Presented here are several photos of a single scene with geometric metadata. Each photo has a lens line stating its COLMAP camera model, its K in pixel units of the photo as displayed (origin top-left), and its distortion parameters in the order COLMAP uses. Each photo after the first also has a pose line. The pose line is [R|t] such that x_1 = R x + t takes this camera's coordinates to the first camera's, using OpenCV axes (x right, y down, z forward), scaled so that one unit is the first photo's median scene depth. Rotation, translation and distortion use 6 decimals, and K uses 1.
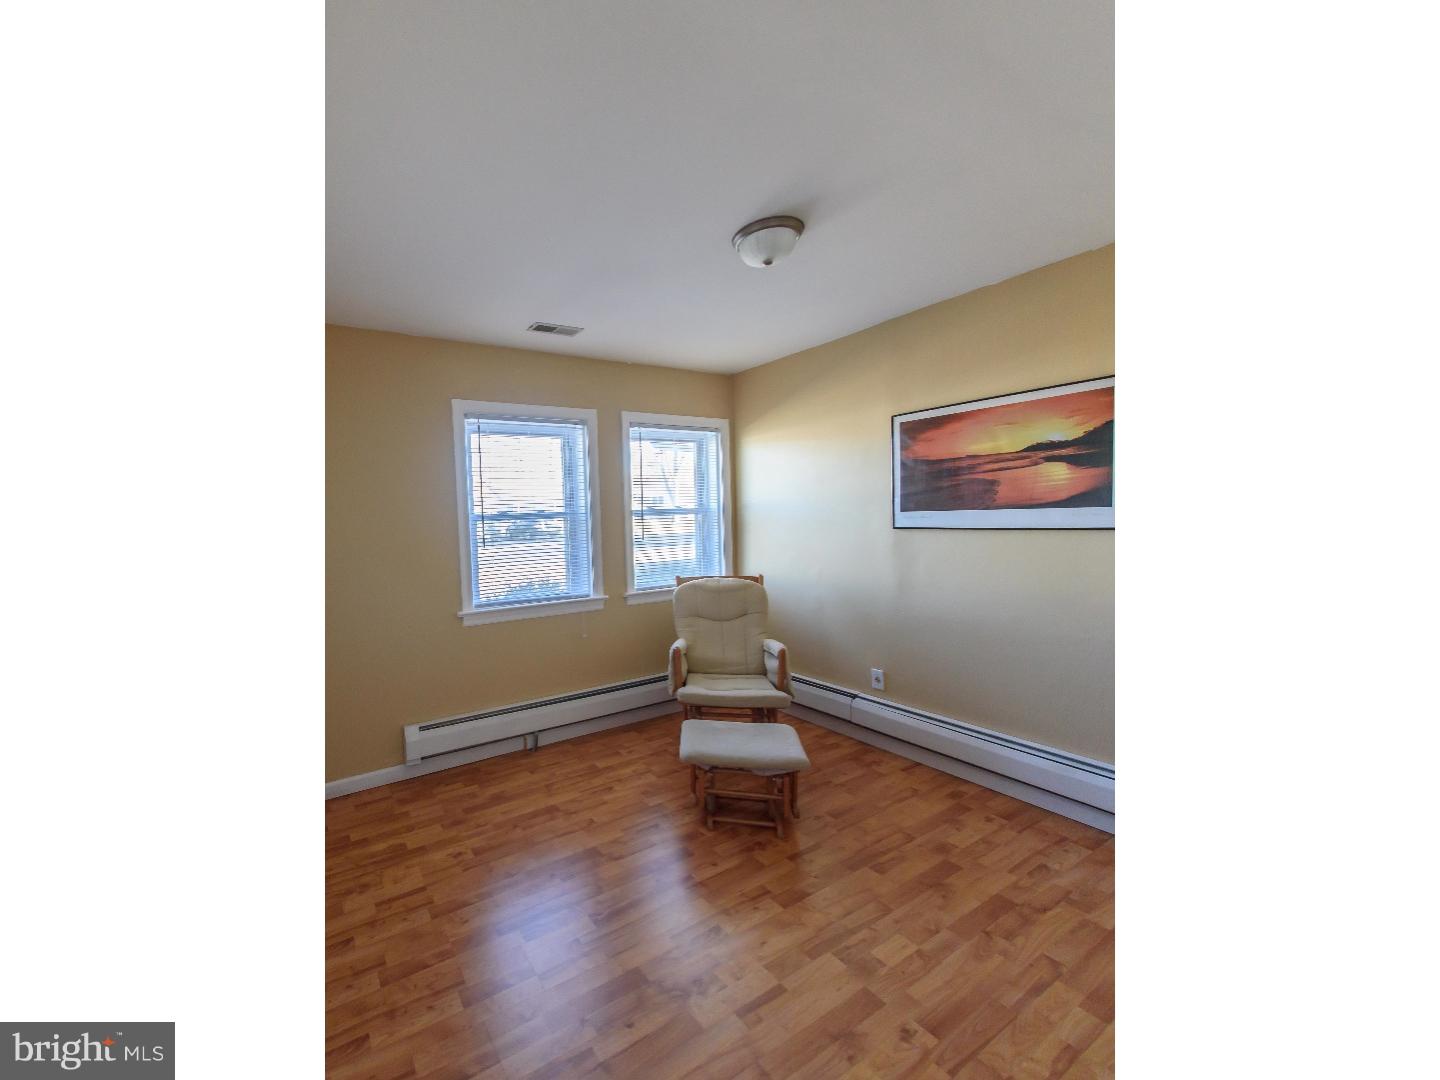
lens RADIAL K [[534.3, 0, 716.1], [0, 534.3, 543.0], [0, 0, 1]] dist [-0.008537, 0.000145]
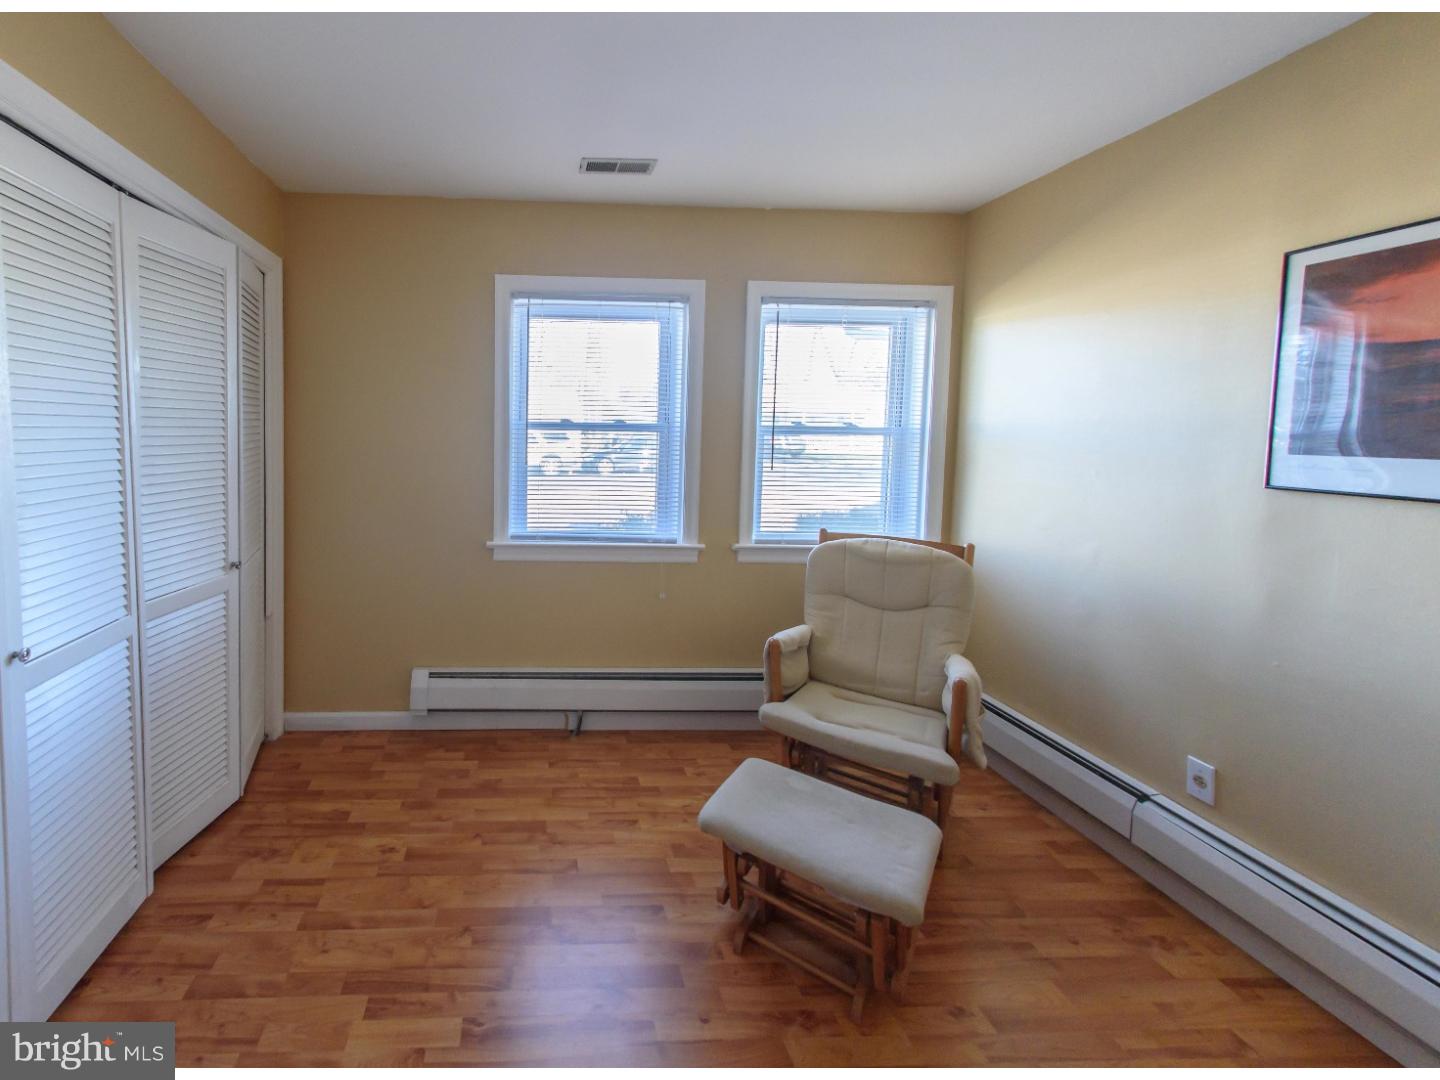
lens RADIAL K [[620.9, 0, 780.3], [0, 620.9, 475.5], [0, 0, 1]] dist [0.000863, 0.000271]
pose [[0.851136, 0.085106, -0.518000, 0.305929], [-0.075992, 0.996352, 0.038835, -0.032637], [0.519416, 0.006310, 0.854498, 0.356613]]
